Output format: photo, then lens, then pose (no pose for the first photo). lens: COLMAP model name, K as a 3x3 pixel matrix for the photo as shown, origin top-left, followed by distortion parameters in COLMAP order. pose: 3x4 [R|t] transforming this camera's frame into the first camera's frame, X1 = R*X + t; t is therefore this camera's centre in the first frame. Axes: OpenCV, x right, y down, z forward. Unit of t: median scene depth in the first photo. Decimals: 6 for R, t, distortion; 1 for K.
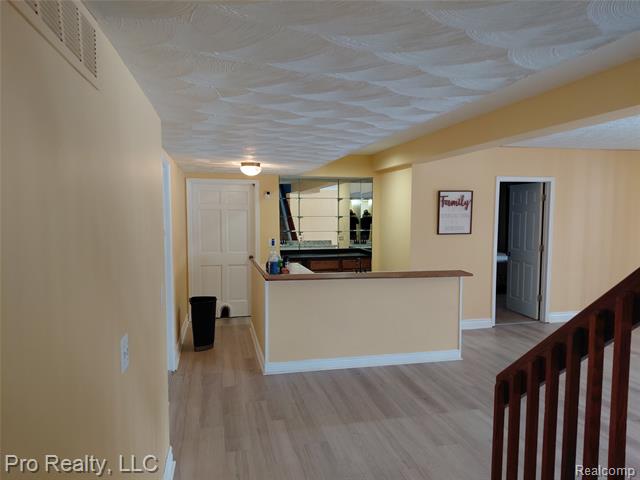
lens RADIAL K [[470.6, 0, 321.2], [0, 470.6, 244.2], [0, 0, 1]] dist [0.088138, -0.119797]
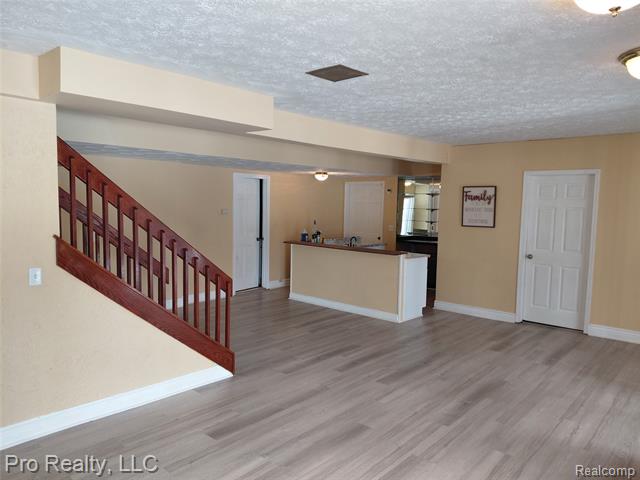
lens RADIAL K [[470.6, 0, 324.3], [0, 470.6, 241.1], [0, 0, 1]] dist [0.088138, -0.119797]
pose [[0.582363, 0.075024, -0.809459, 0.961523], [-0.076434, 0.996375, 0.037358, -0.002517], [0.809327, 0.040114, 0.585986, 0.088362]]
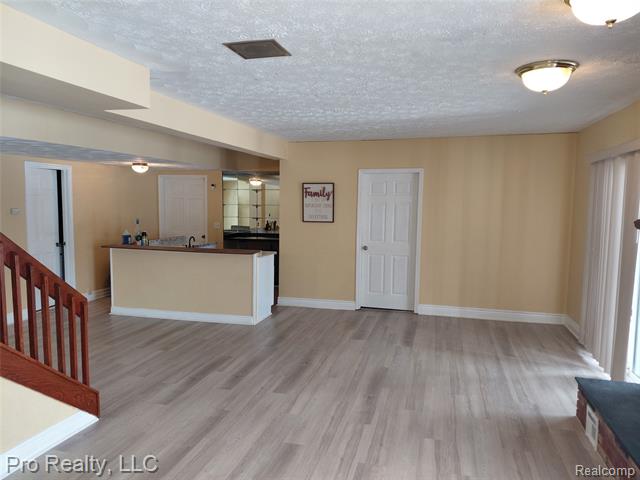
lens RADIAL K [[470.6, 0, 322.4], [0, 470.6, 246.2], [0, 0, 1]] dist [0.088138, -0.119797]
pose [[0.885211, 0.051466, -0.462335, 0.810154], [-0.042485, 0.998652, 0.029823, 0.001904], [0.463246, -0.006758, 0.886204, 0.027656]]
